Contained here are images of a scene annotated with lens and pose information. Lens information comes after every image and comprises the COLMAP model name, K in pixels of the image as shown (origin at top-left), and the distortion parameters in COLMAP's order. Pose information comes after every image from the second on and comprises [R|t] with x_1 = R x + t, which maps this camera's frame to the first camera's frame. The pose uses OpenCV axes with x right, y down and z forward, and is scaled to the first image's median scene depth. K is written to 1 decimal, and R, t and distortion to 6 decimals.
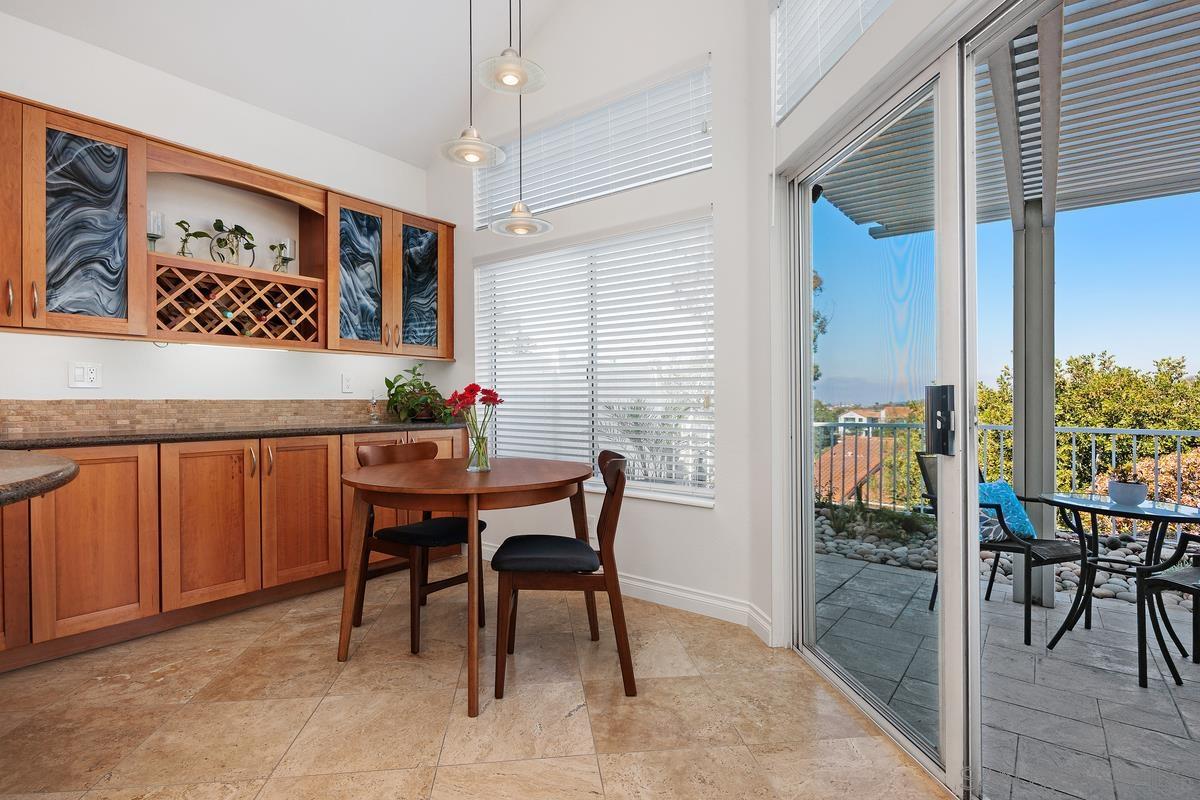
lens RADIAL K [[578.7, 0, 596.4], [0, 578.7, 396.1], [0, 0, 1]] dist [-0.000534, -0.000467]
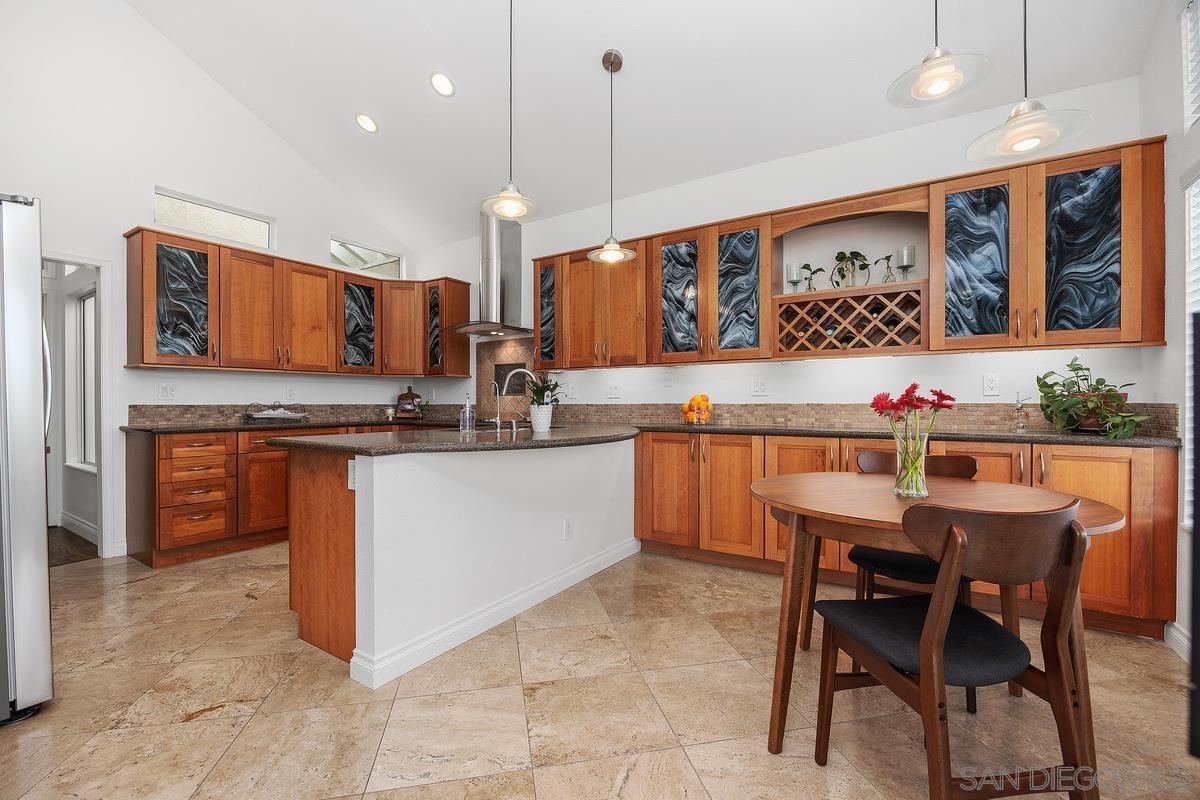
lens RADIAL K [[506.5, 0, 594.4], [0, 506.5, 406.5], [0, 0, 1]] dist [-0.005624, -0.000592]
pose [[0.104610, 0.005630, -0.994497, 0.314979], [0.008089, 0.999946, 0.006511, 0.001327], [0.994480, -0.008726, 0.104559, 0.371112]]
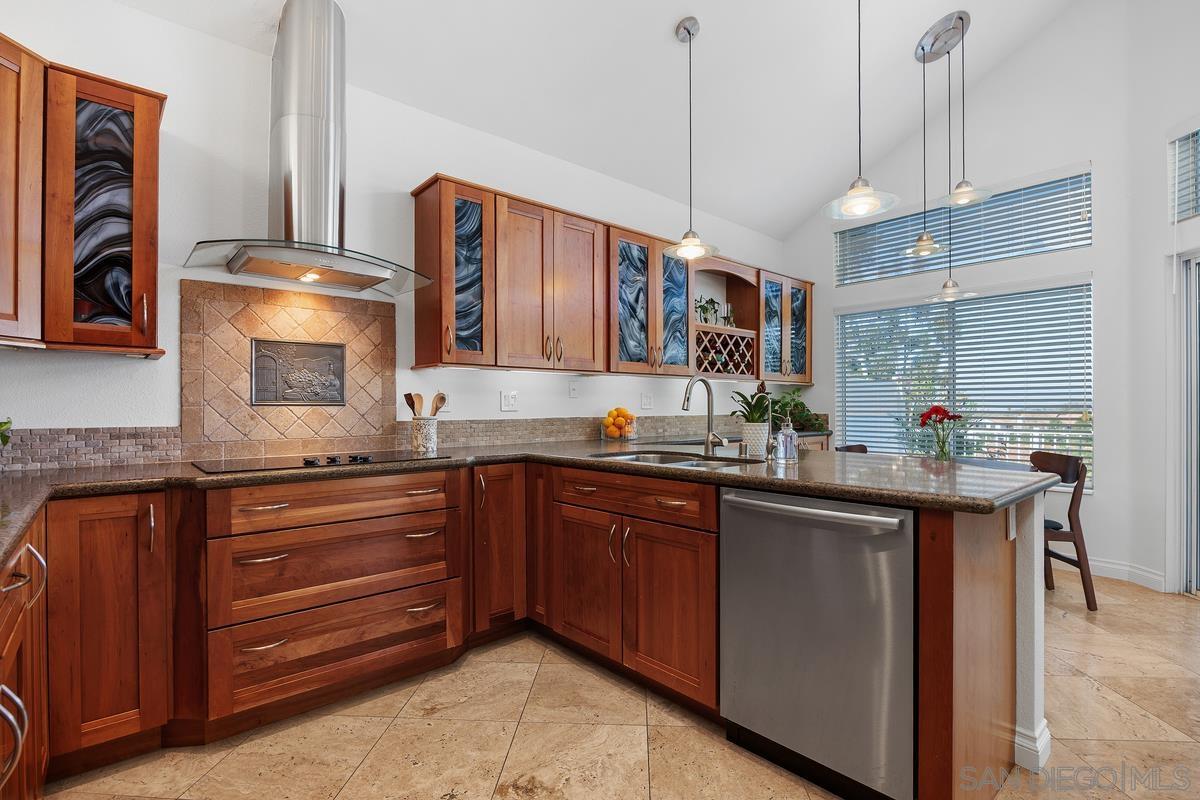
lens RADIAL K [[565.1, 0, 598.7], [0, 565.1, 410.1], [0, 0, 1]] dist [0.001614, 0.000343]
pose [[0.984447, -0.001975, -0.175672, -0.628702], [0.004024, 0.999928, 0.011307, -0.024668], [0.175637, -0.011838, 0.984384, -0.459355]]
